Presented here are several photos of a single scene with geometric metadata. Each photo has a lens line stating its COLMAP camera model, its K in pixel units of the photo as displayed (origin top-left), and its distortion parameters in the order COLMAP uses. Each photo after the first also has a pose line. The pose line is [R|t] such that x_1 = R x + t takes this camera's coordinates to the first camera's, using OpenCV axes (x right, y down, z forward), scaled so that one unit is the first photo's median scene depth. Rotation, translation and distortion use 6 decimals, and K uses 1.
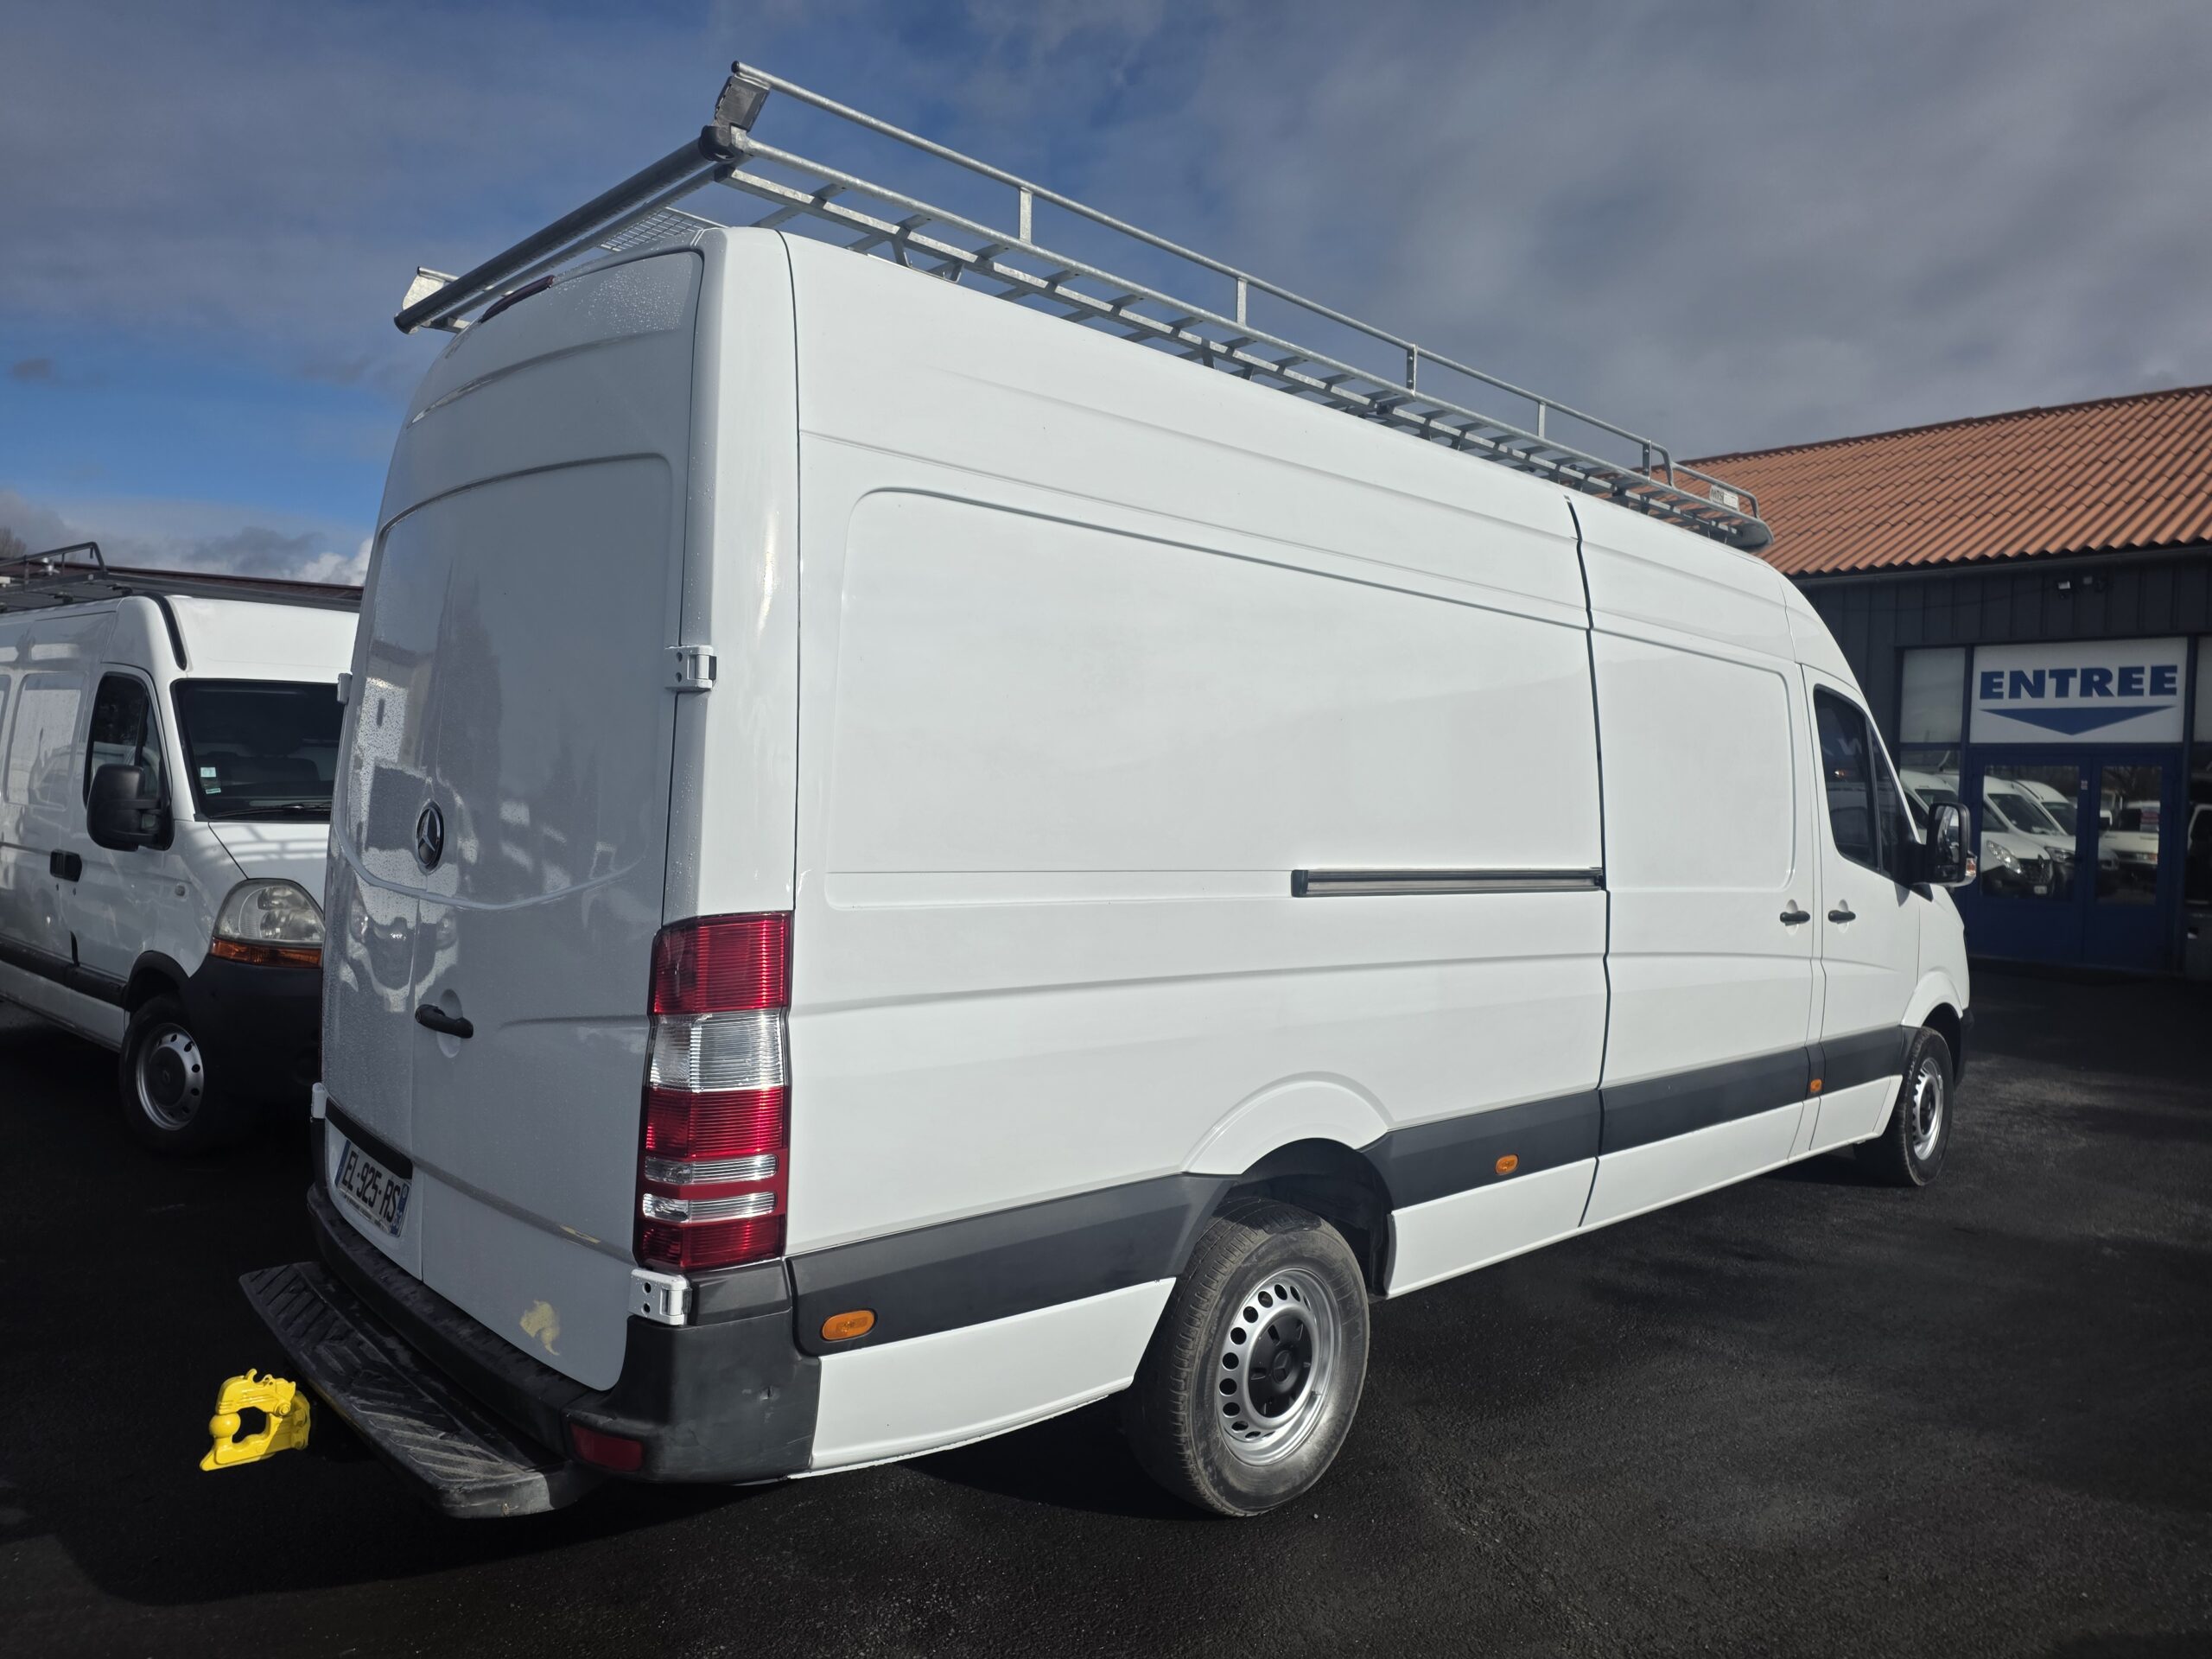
lens RADIAL K [[1489.6, 0, 1106.0], [0, 1489.6, 829.5], [0, 0, 1]] dist [0.065929, -0.000610]
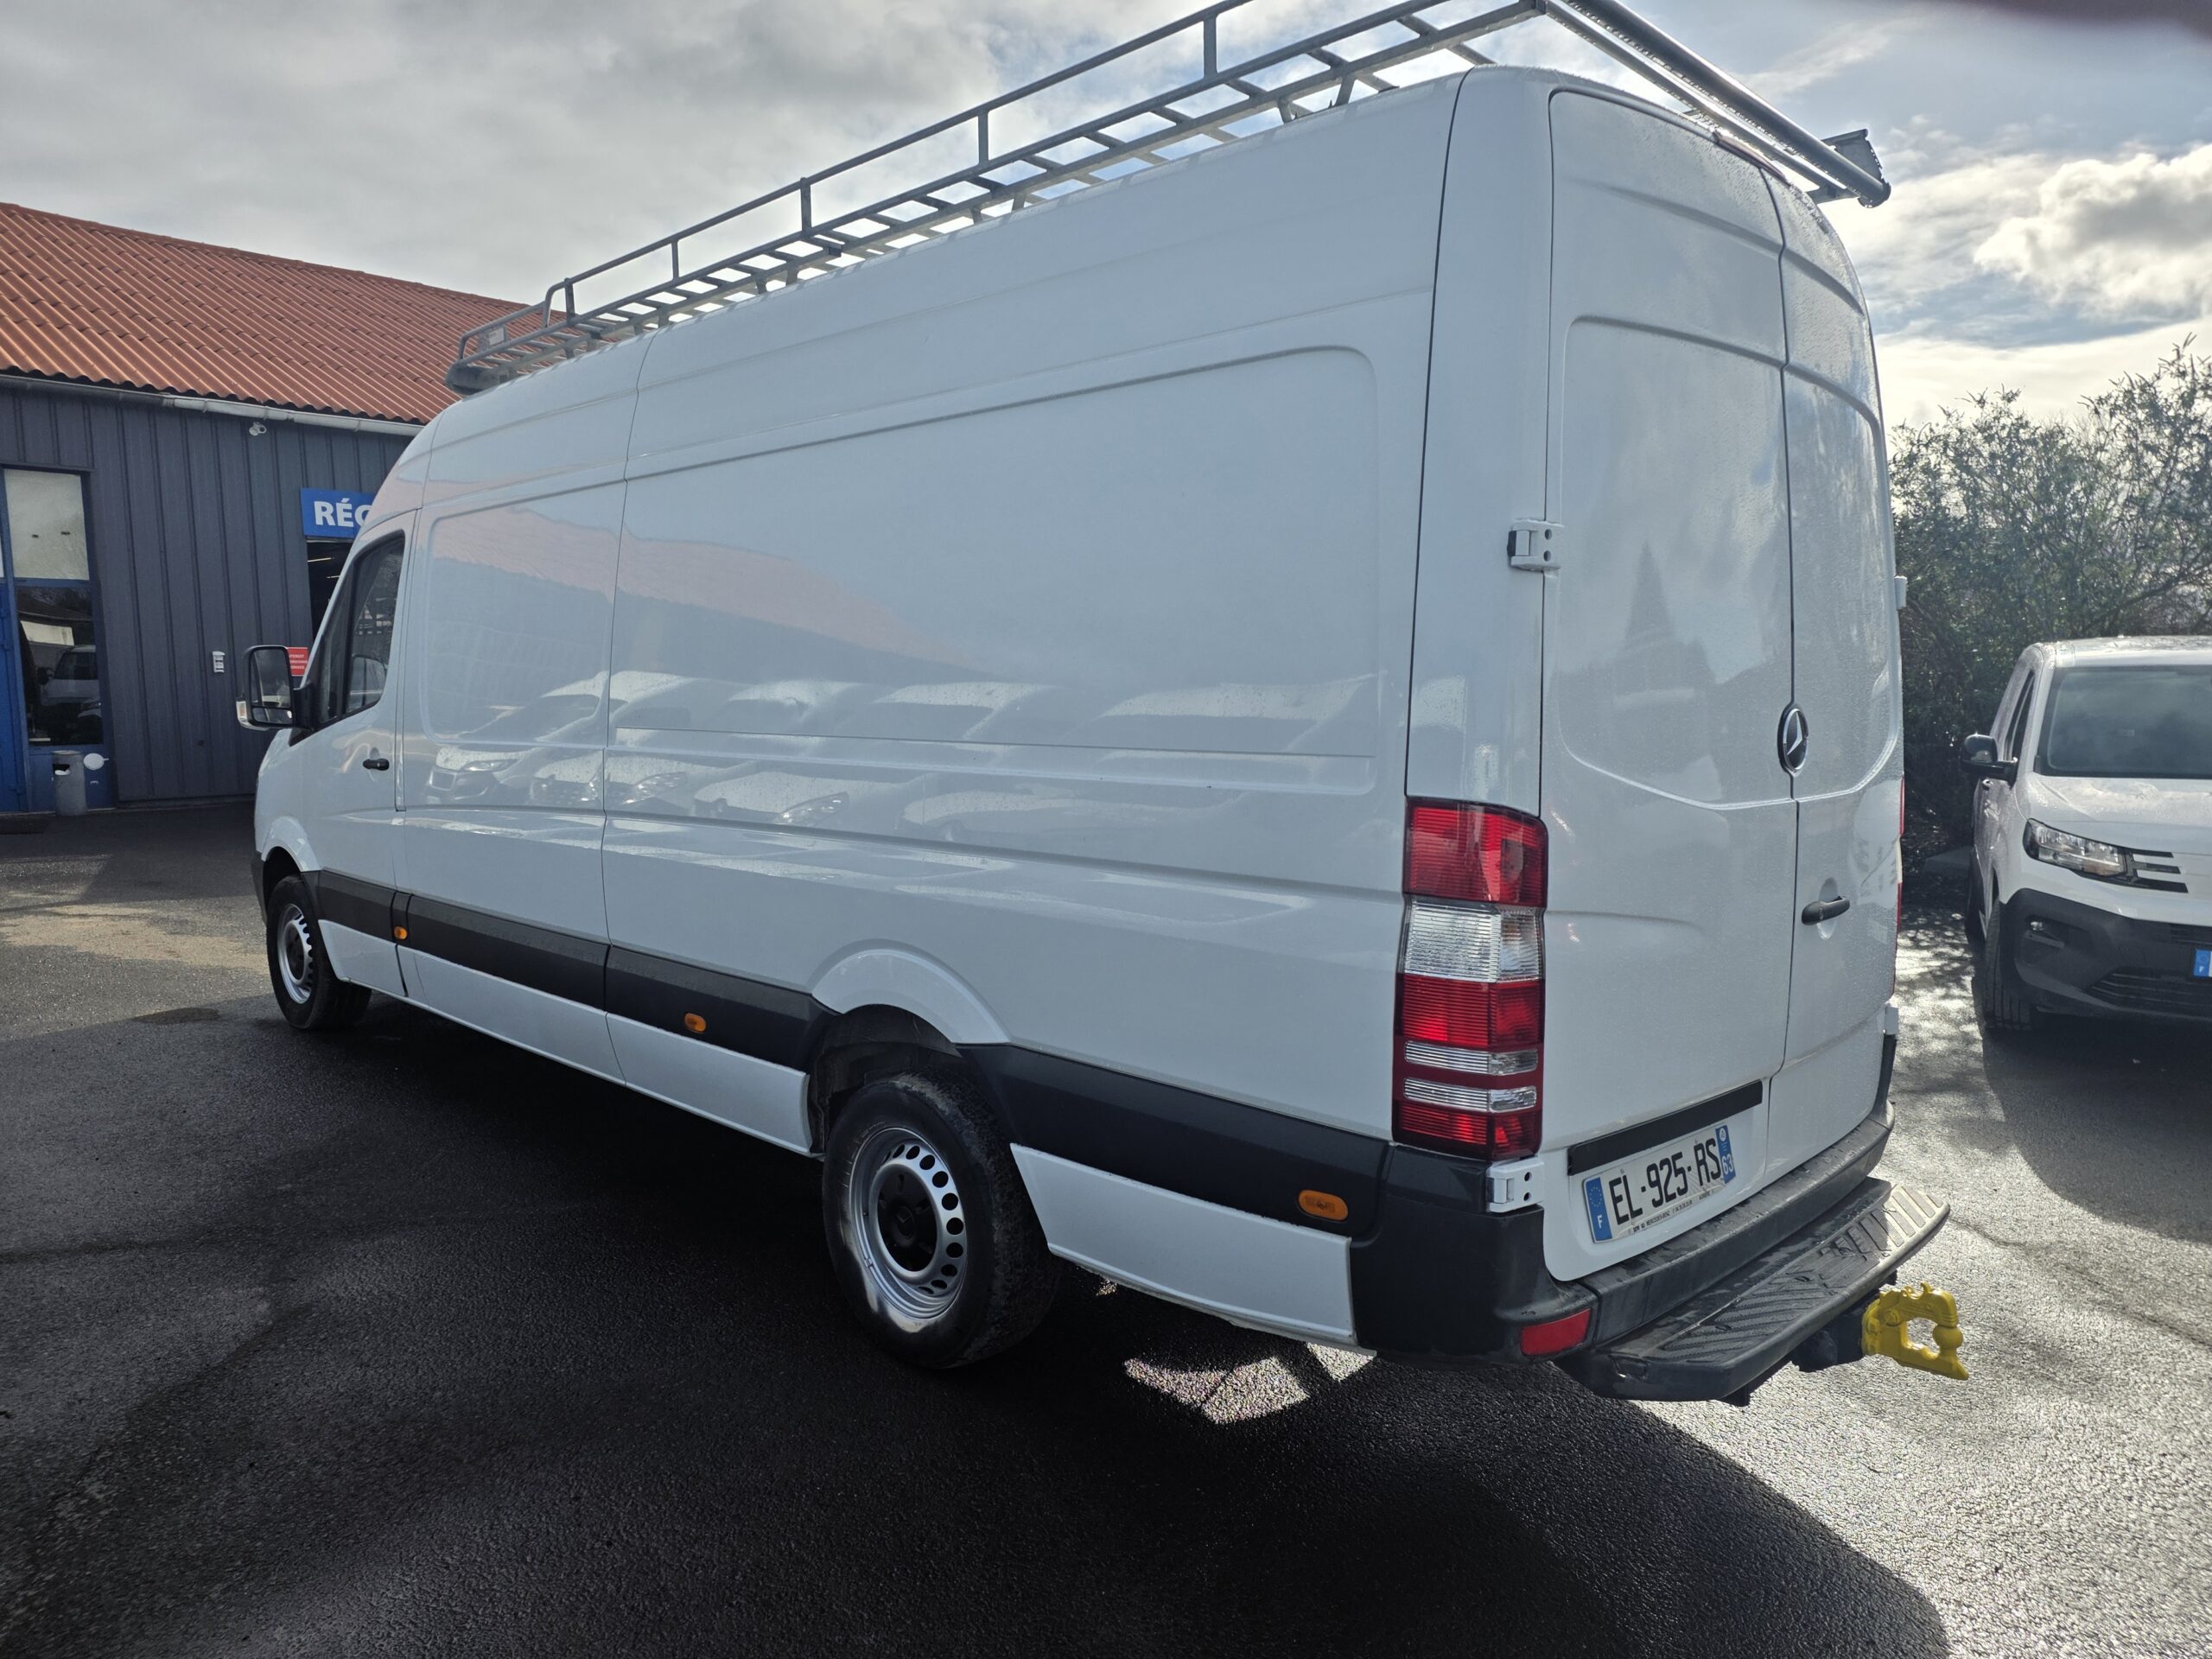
lens RADIAL K [[1442.5, 0, 1106.0], [0, 1442.5, 829.5], [0, 0, 1]] dist [0.065408, -0.059626]
pose [[-0.030713, -0.136392, 0.990179, -1.496389], [0.027195, 0.990165, 0.137233, -0.089624], [-0.999158, 0.031143, -0.026702, 1.596194]]
